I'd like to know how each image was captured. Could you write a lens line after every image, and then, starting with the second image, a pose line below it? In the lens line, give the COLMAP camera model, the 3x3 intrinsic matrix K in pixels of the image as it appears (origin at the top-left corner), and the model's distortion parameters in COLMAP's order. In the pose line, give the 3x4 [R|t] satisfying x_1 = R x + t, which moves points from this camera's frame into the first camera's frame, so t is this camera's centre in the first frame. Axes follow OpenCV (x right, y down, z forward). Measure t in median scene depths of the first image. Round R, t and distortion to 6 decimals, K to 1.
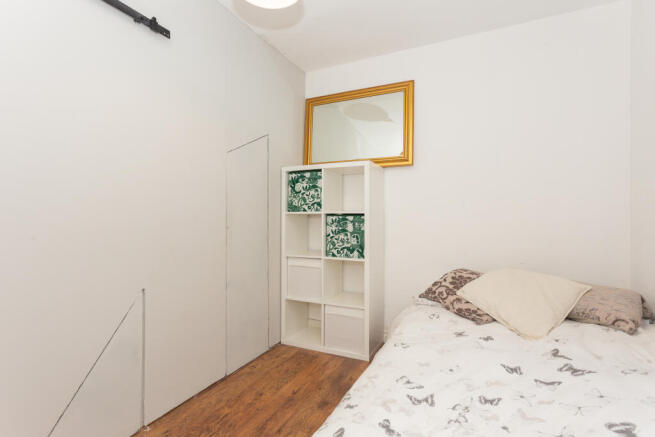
lens RADIAL K [[311.5, 0, 327.5], [0, 311.5, 218.5], [0, 0, 1]] dist [-0.000718, -0.000460]
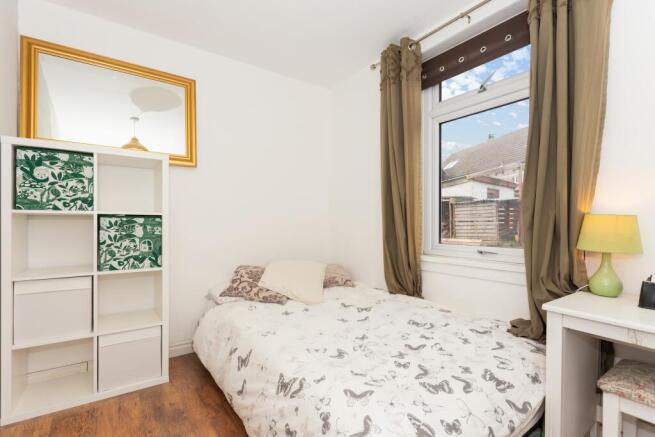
lens RADIAL K [[311.5, 0, 327.5], [0, 311.5, 218.5], [0, 0, 1]] dist [-0.000718, -0.000460]
pose [[0.484428, 0.009732, 0.874777, -0.400619], [-0.006681, 0.999950, -0.007425, -0.003183], [-0.874806, -0.002247, 0.484468, 0.163025]]
